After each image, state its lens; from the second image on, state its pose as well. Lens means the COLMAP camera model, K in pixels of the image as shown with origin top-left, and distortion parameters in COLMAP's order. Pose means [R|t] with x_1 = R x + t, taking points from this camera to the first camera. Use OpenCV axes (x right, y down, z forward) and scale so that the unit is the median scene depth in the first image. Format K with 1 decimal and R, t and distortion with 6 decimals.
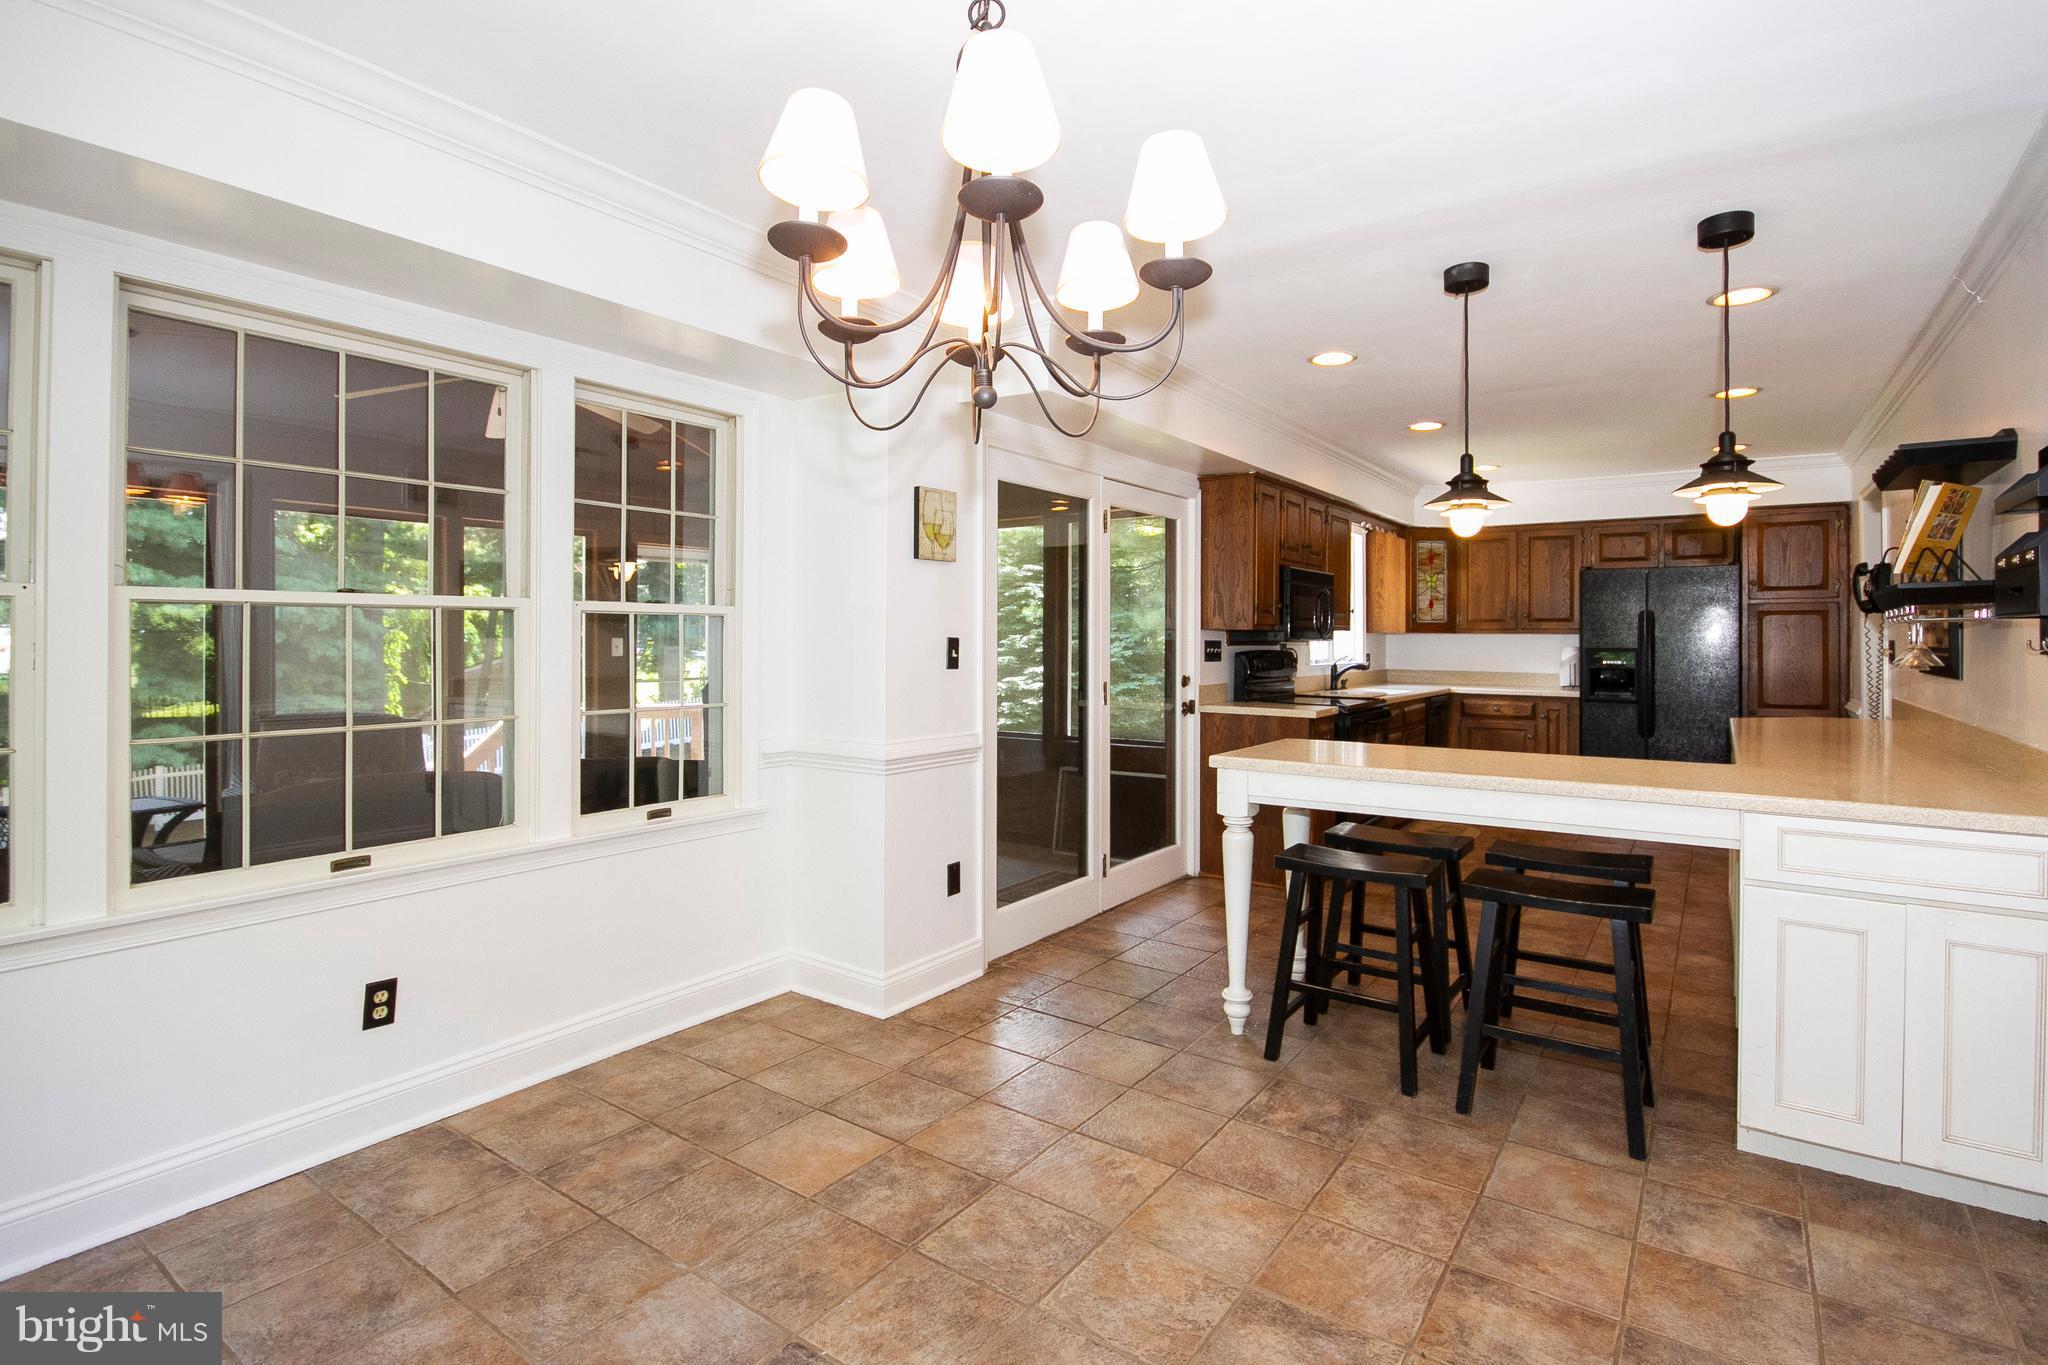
lens RADIAL K [[970.6, 0, 1046.0], [0, 970.6, 629.6], [0, 0, 1]] dist [-0.012127, -0.000351]
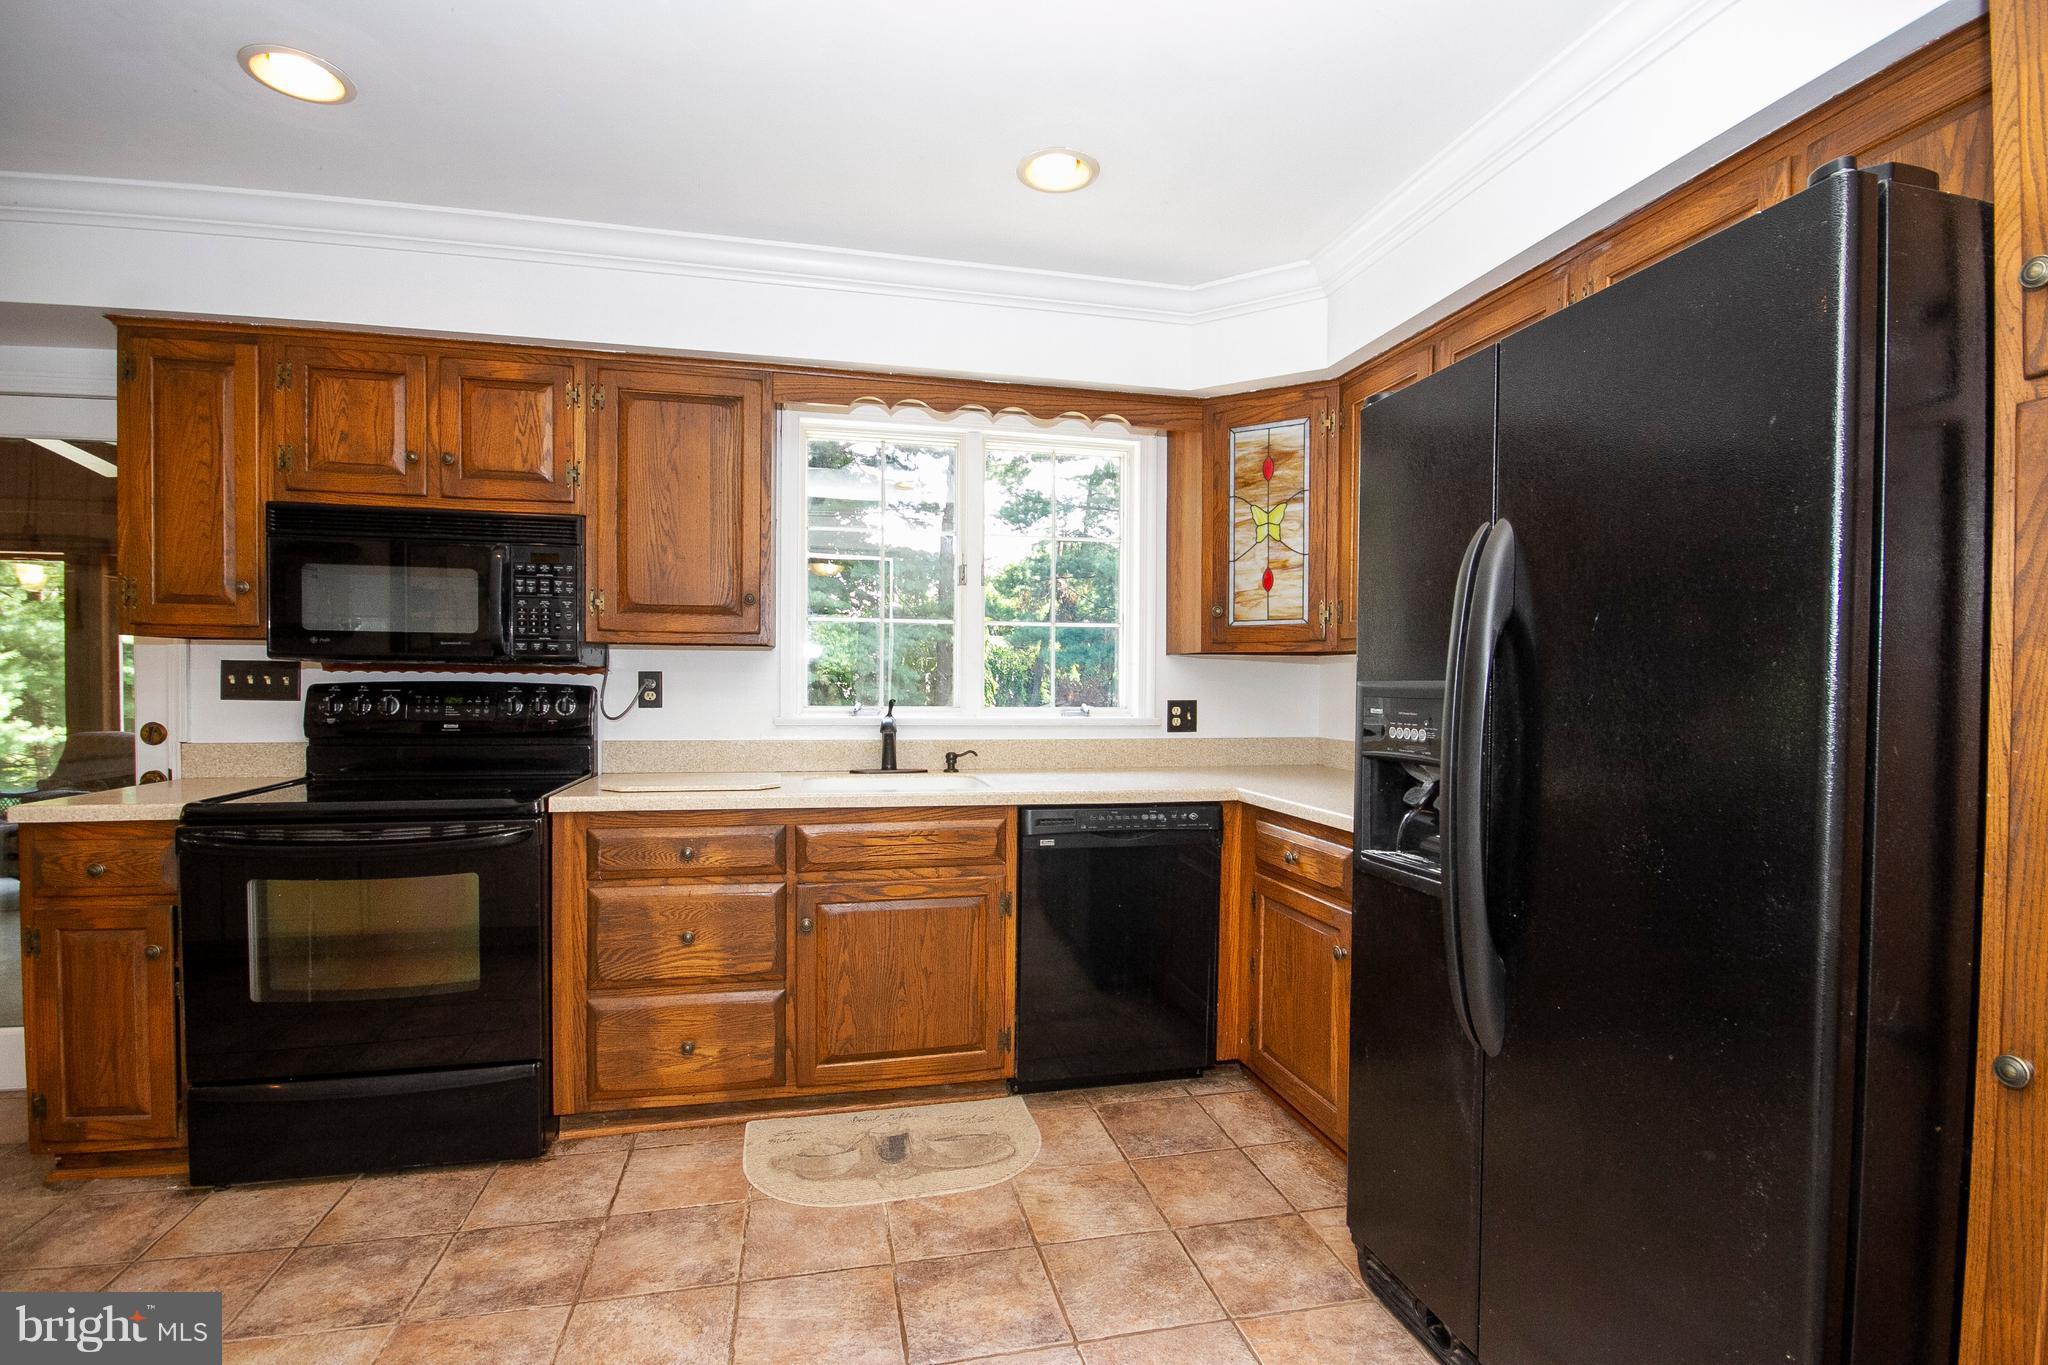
lens RADIAL K [[942.4, 0, 1019.6], [0, 942.4, 696.5], [0, 0, 1]] dist [-0.002621, -0.000332]
pose [[0.735594, 0.012042, -0.677315, 1.500777], [-0.000140, 0.999845, 0.017624, 0.040151], [0.677422, -0.012869, 0.735482, 1.625554]]
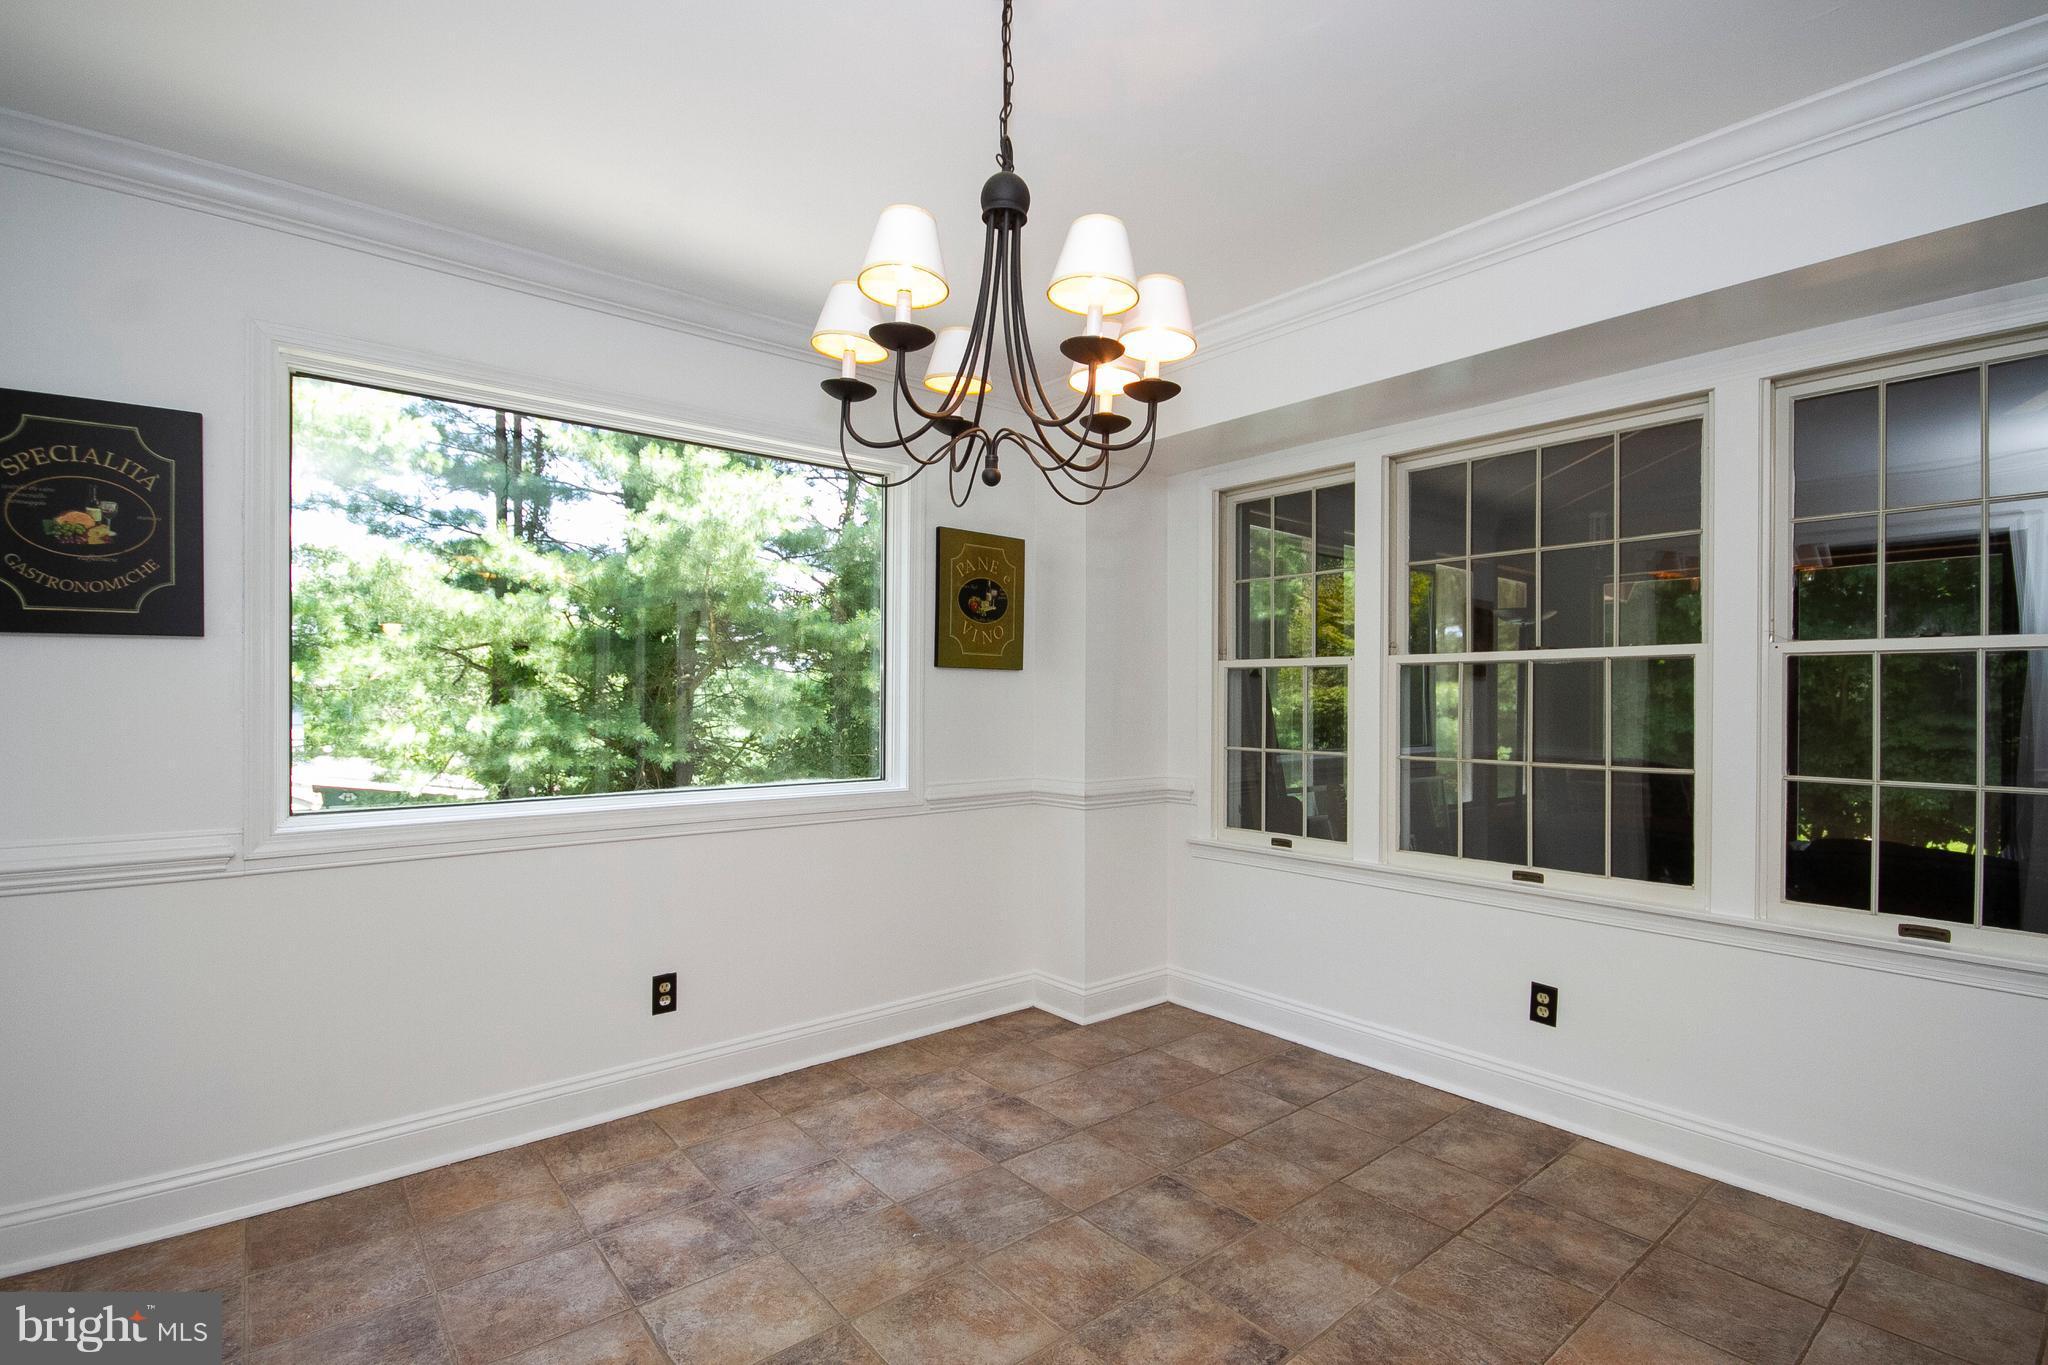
lens RADIAL K [[938.6, 0, 1025.5], [0, 938.6, 703.7], [0, 0, 1]] dist [-0.001780, -0.009473]
pose [[-0.267446, 0.001882, -0.963571, 0.455835], [0.002330, 0.999996, 0.001306, 0.020782], [0.963570, -0.001895, -0.267449, 0.576314]]
